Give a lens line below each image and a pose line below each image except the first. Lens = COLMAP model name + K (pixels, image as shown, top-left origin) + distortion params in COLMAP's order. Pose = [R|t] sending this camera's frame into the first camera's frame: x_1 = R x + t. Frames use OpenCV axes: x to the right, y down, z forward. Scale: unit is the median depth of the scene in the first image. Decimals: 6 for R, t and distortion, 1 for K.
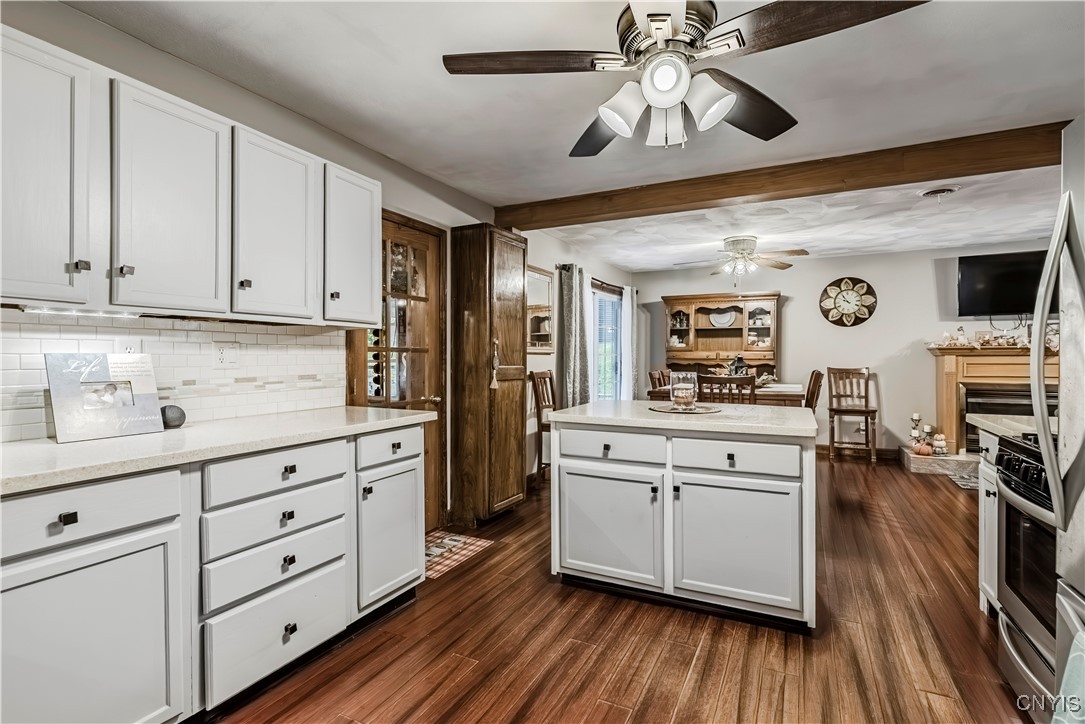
lens RADIAL K [[530.6, 0, 550.7], [0, 530.6, 361.5], [0, 0, 1]] dist [0.016025, -0.000318]
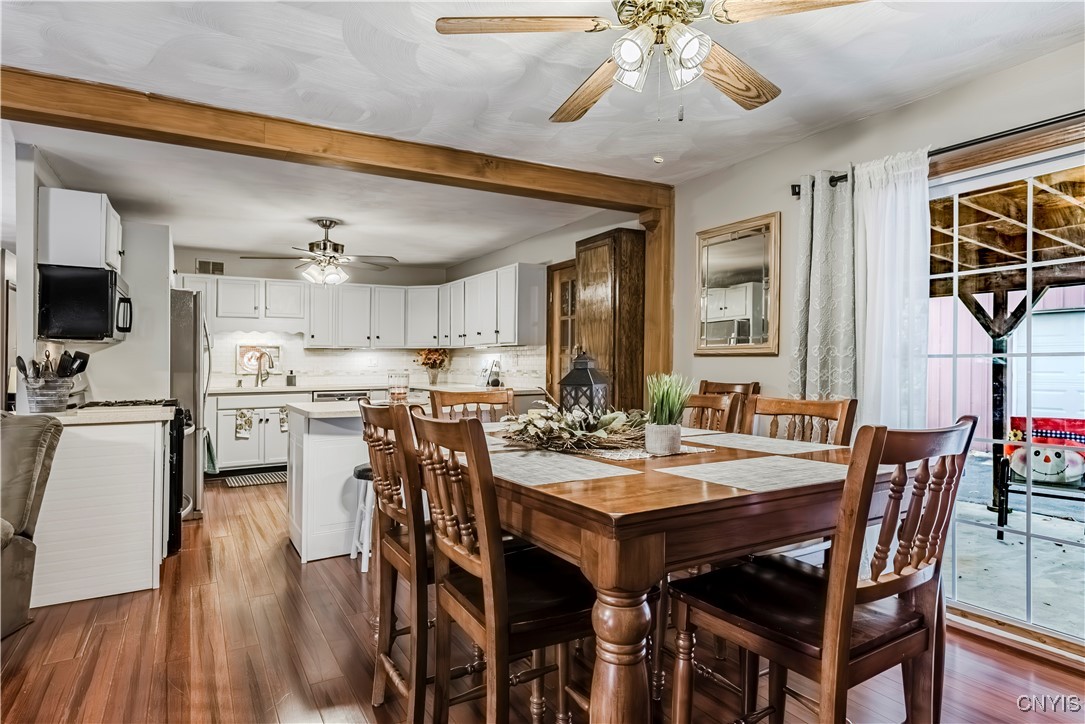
lens RADIAL K [[582.3, 0, 535.9], [0, 582.3, 332.4], [0, 0, 1]] dist [-0.007794, 0.003129]
pose [[-0.560982, -0.039501, -0.826885, 0.552496], [-0.004596, 0.998994, -0.044605, -0.007464], [0.827815, -0.021222, -0.560599, 0.936002]]
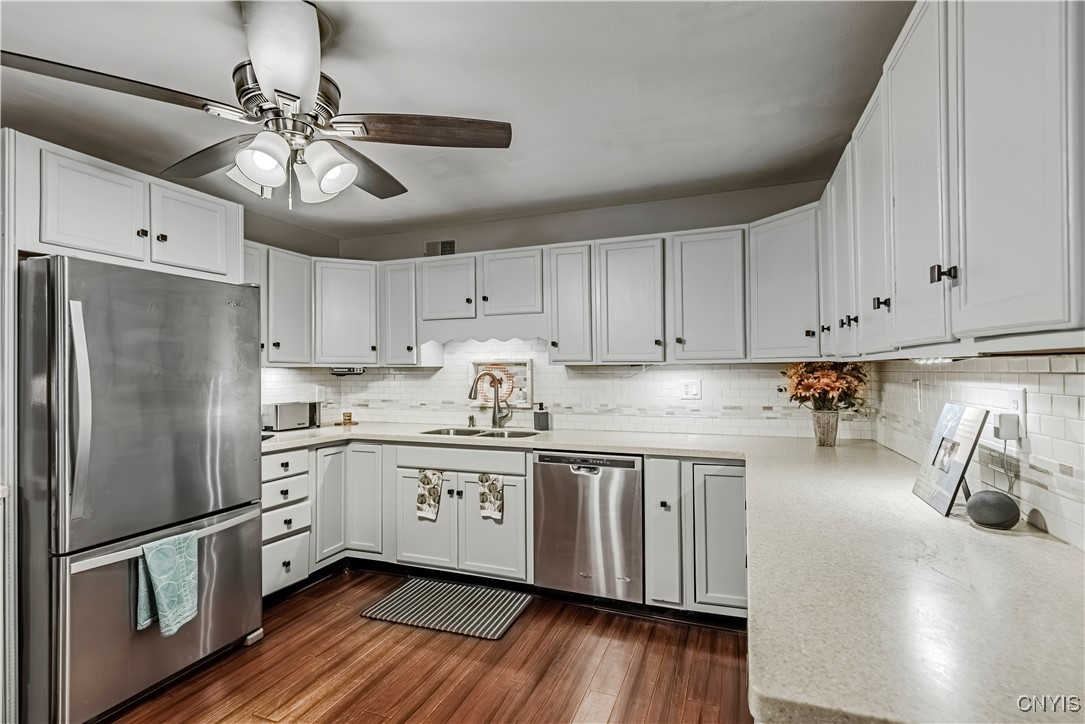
lens RADIAL K [[519.9, 0, 510.1], [0, 519.9, 357.9], [0, 0, 1]] dist [-0.002275, -0.000298]
pose [[-0.998629, 0.002348, -0.052293, -0.043846], [0.003129, 0.999885, -0.014852, -0.024628], [0.052252, -0.014996, -0.998521, 0.503503]]
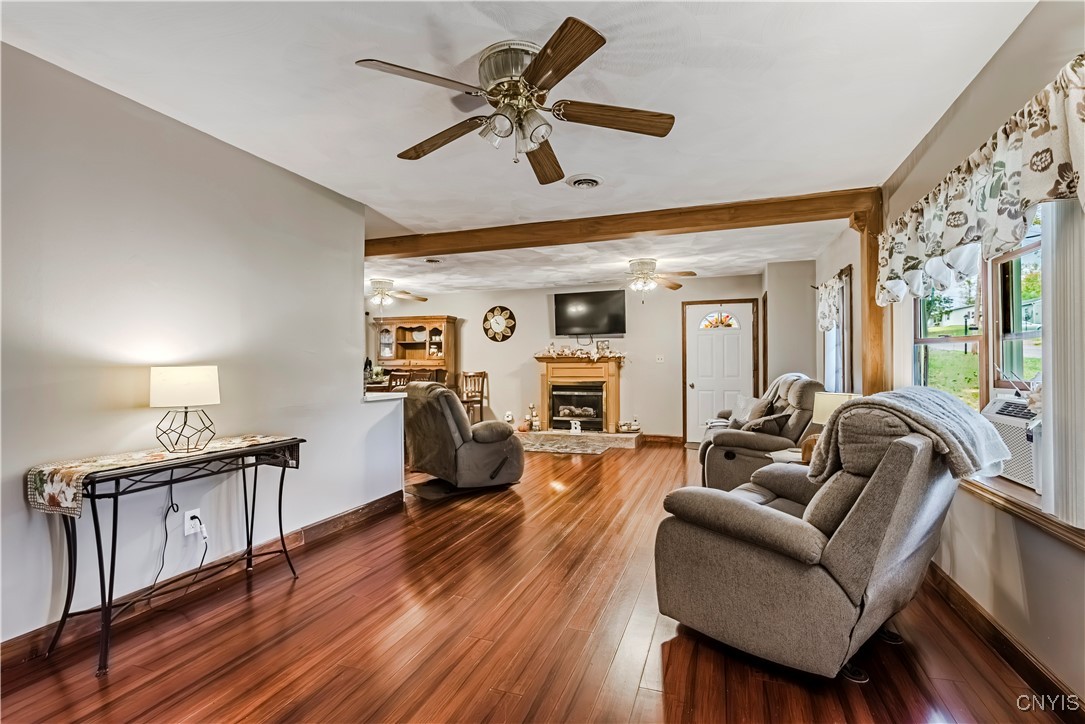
lens RADIAL K [[519.9, 0, 555.4], [0, 519.9, 359.7], [0, 0, 1]] dist [-0.002275, -0.000298]
pose [[0.994428, -0.003298, 0.105368, 0.568588], [0.004838, 0.999885, -0.014363, 0.001370], [-0.105308, 0.014792, 0.994330, -0.358816]]
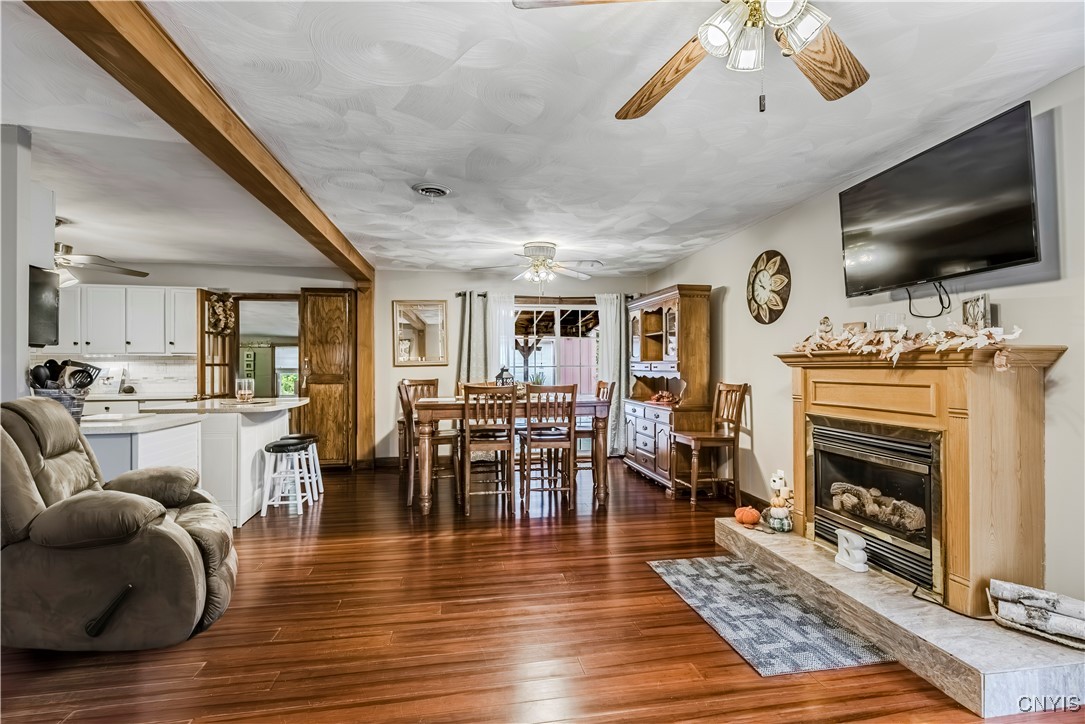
lens RADIAL K [[519.9, 0, 546.5], [0, 519.9, 369.5], [0, 0, 1]] dist [-0.002275, -0.000298]
pose [[0.576113, 0.004771, -0.817356, 0.950525], [-0.005098, 0.999984, 0.002243, -0.007853], [0.817354, 0.002874, 0.576128, 0.398913]]
